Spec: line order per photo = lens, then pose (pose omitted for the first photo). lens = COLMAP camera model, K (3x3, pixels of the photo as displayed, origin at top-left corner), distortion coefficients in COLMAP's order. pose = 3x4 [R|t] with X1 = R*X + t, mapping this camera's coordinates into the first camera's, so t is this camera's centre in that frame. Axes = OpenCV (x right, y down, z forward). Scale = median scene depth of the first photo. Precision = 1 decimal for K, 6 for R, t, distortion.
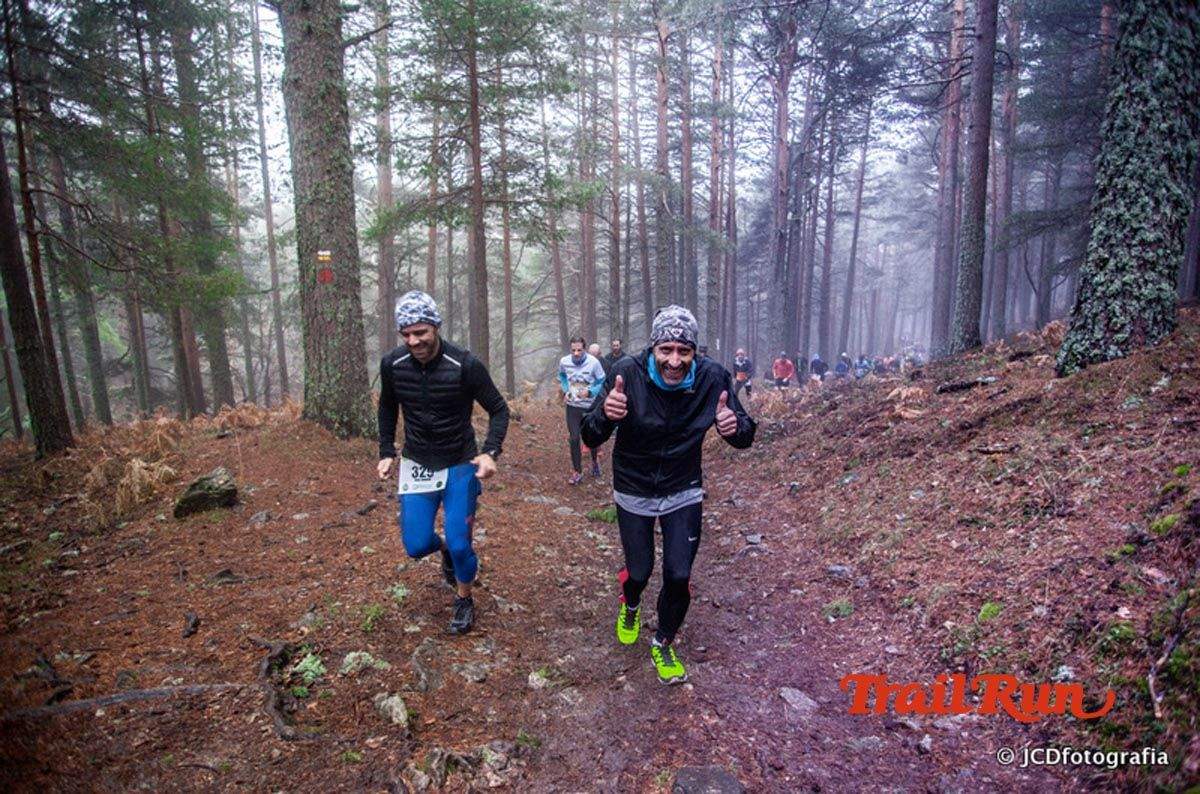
lens RADIAL K [[739.8, 0, 607.2], [0, 739.8, 406.3], [0, 0, 1]] dist [-0.090852, 0.051093]
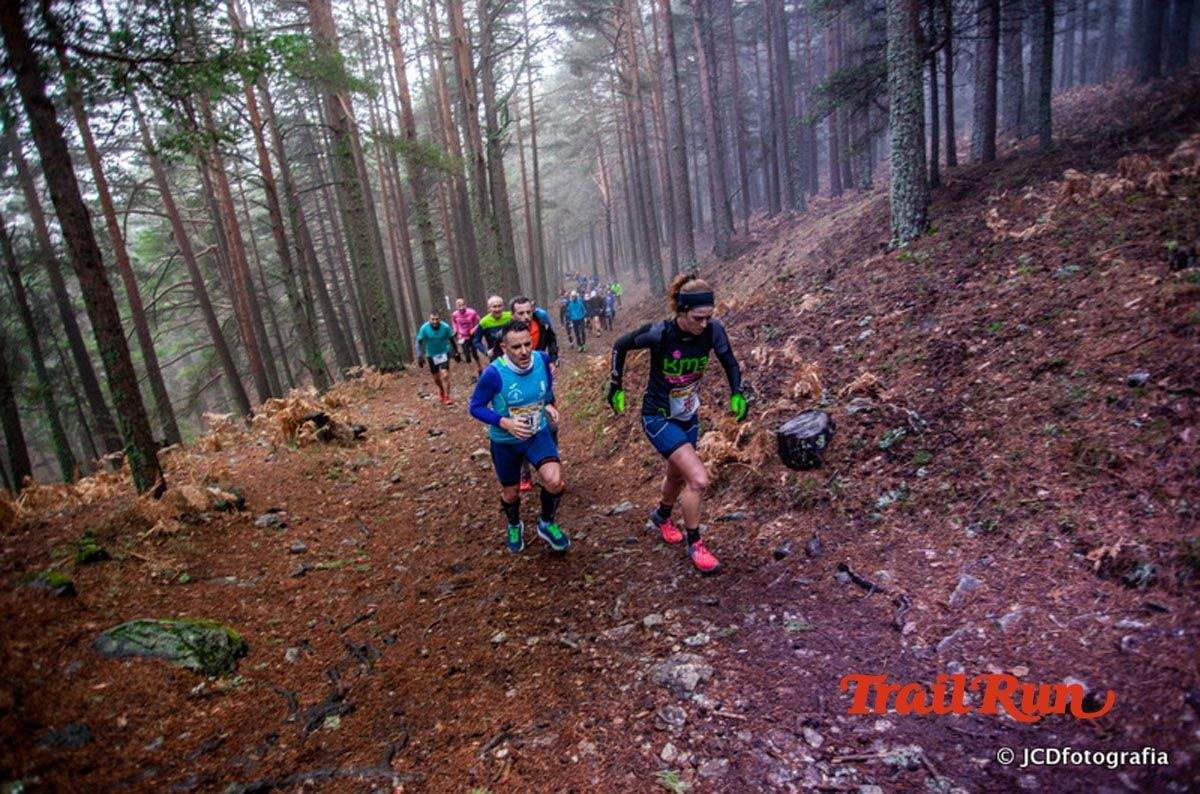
lens RADIAL K [[730.2, 0, 607.6], [0, 730.2, 405.0], [0, 0, 1]] dist [-0.096868, 0.053545]
pose [[0.877064, -0.225209, 0.424312, -0.233285], [0.200309, 0.974295, 0.103076, -0.118112], [-0.436619, -0.005411, 0.899630, 1.196144]]
